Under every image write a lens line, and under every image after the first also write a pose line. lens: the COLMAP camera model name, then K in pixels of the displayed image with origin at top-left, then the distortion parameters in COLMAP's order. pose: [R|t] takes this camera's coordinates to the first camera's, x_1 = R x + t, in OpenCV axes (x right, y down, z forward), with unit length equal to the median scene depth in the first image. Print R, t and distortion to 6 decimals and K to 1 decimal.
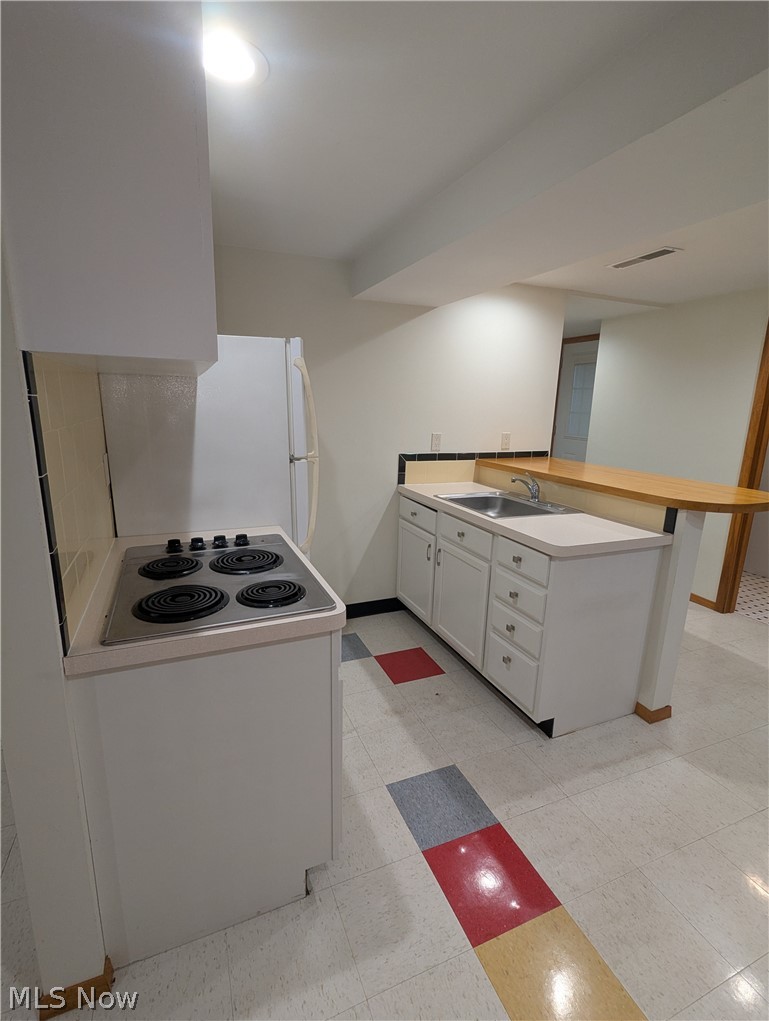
lens RADIAL K [[484.7, 0, 387.7], [0, 484.7, 514.9], [0, 0, 1]] dist [0.002139, -0.001885]
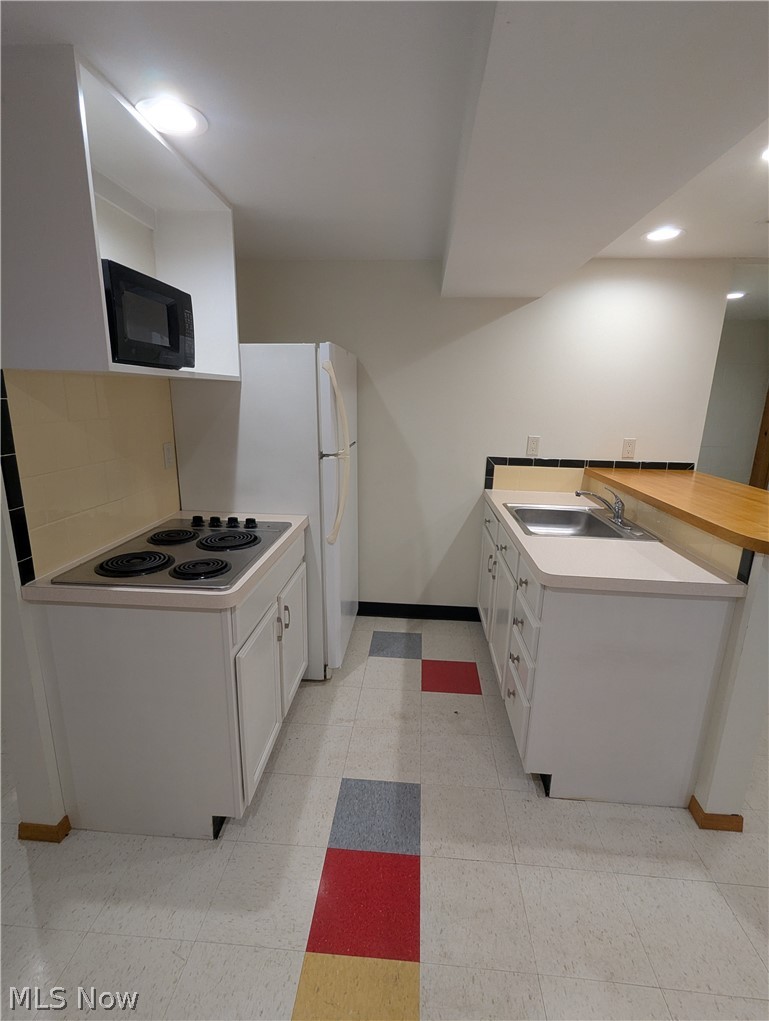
lens RADIAL K [[484.7, 0, 384.5], [0, 484.7, 515.4], [0, 0, 1]] dist [0.002139, -0.001885]
pose [[0.889214, 0.105272, -0.445215, 0.421936], [-0.103359, 0.994231, 0.028652, -0.027937], [0.445663, 0.020540, 0.894965, 0.101363]]
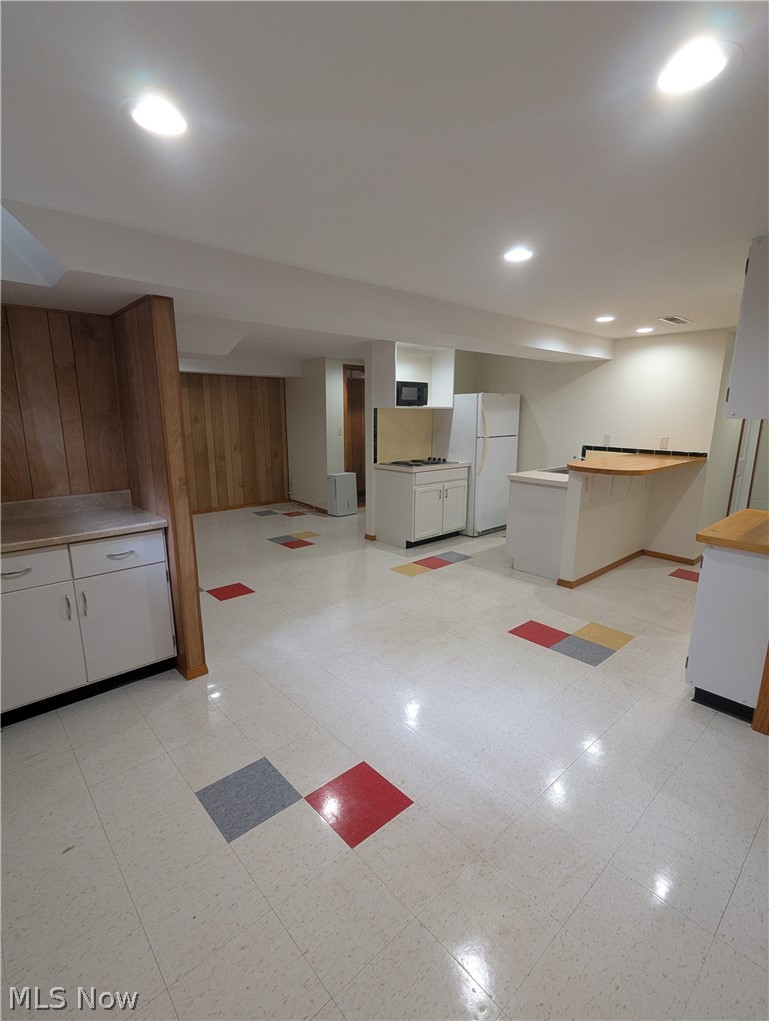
lens RADIAL K [[484.7, 0, 391.9], [0, 484.7, 517.6], [0, 0, 1]] dist [0.002139, -0.001885]
pose [[0.342404, 0.182506, -0.921657, 2.182682], [-0.210031, 0.970997, 0.114248, 0.106885], [0.915777, 0.154457, 0.370805, -0.350394]]
